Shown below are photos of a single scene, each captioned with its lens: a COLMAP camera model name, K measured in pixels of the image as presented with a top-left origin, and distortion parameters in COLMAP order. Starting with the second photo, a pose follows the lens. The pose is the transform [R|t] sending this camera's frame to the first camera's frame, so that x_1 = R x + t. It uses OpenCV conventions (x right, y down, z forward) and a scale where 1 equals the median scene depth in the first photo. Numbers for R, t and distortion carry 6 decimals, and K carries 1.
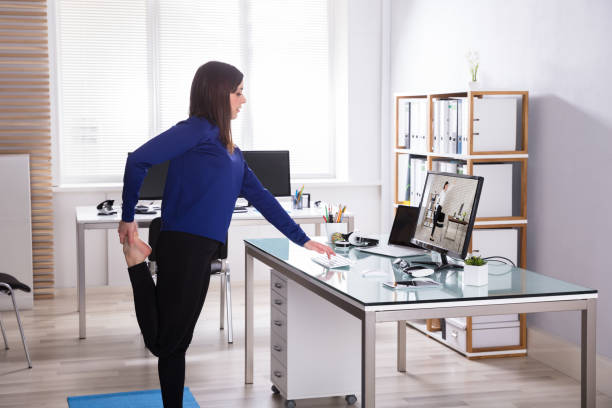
lens RADIAL K [[955.9, 0, 306.0], [0, 955.9, 204.0], [0, 0, 1]] dist [0.136069, 0.007835]
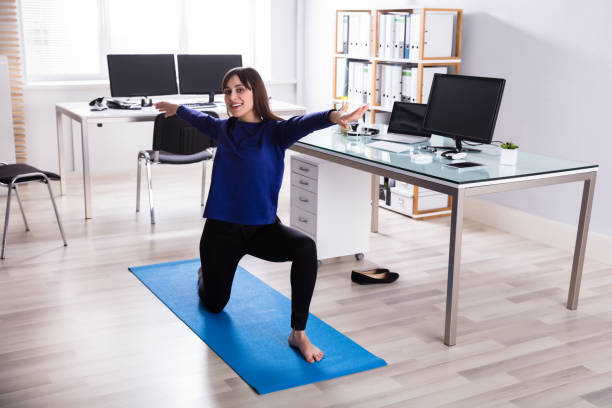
lens RADIAL K [[756.6, 0, 306.0], [0, 756.6, 204.0], [0, 0, 1]] dist [-0.003363, 0.270437]
pose [[0.961350, -0.044720, 0.271675, -0.240575], [0.005843, 0.989813, 0.142255, -0.005925], [-0.275269, -0.135169, 0.951817, 0.068283]]
